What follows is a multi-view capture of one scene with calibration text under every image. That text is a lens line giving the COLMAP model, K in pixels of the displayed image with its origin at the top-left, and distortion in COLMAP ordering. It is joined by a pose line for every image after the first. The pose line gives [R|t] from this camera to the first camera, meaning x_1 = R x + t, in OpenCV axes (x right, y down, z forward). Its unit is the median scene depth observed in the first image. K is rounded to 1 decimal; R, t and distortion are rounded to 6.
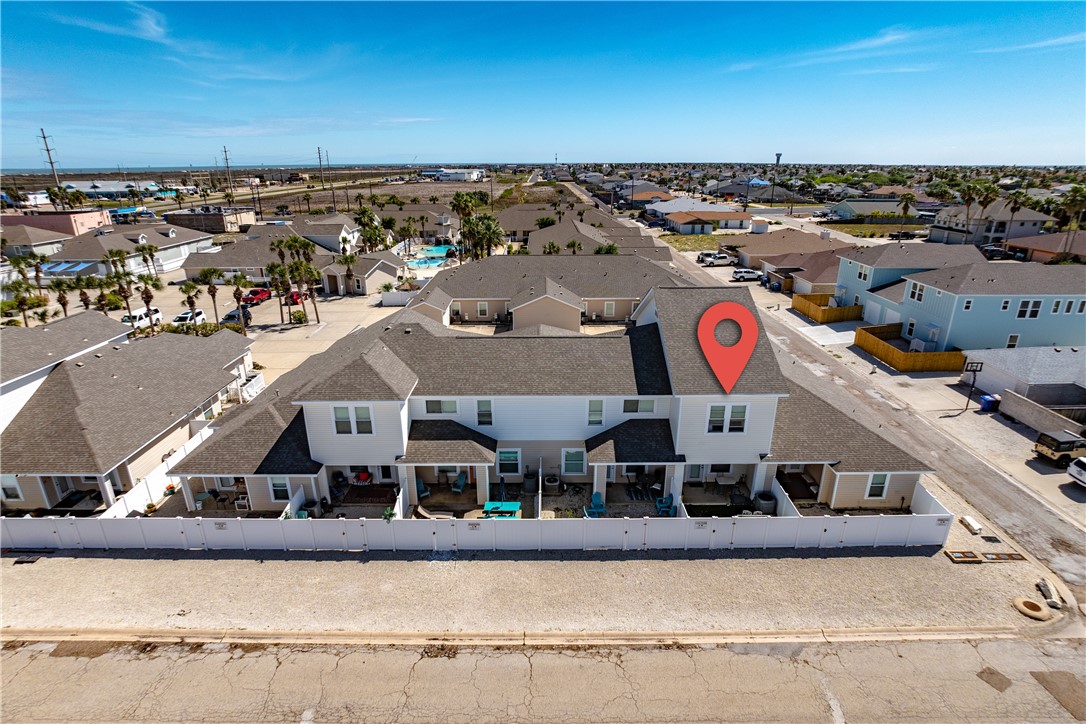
lens RADIAL K [[581.2, 0, 542.0], [0, 581.2, 364.2], [0, 0, 1]] dist [-0.029091, 0.001333]
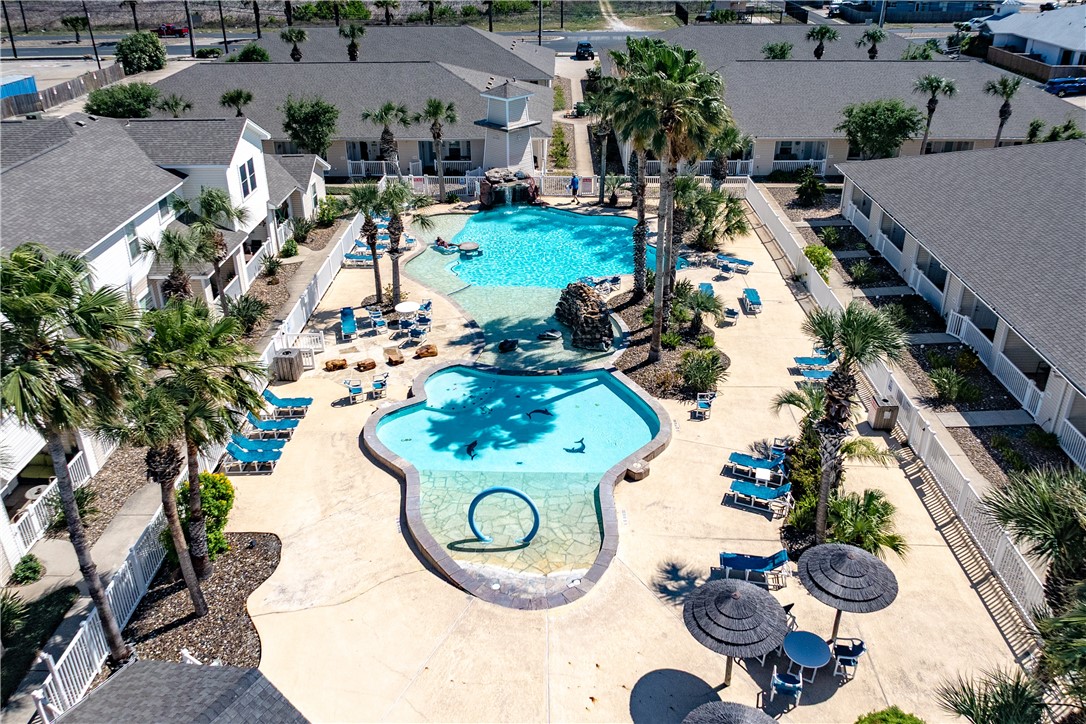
lens RADIAL K [[870.7, 0, 542.2], [0, 870.7, 361.5], [0, 0, 1]] dist [-0.000347, 0.000019]
pose [[0.999487, 0.014944, -0.028320, -0.139774], [-0.010924, 0.990493, 0.137126, -0.187046], [0.030100, -0.136746, 0.990149, 0.572896]]
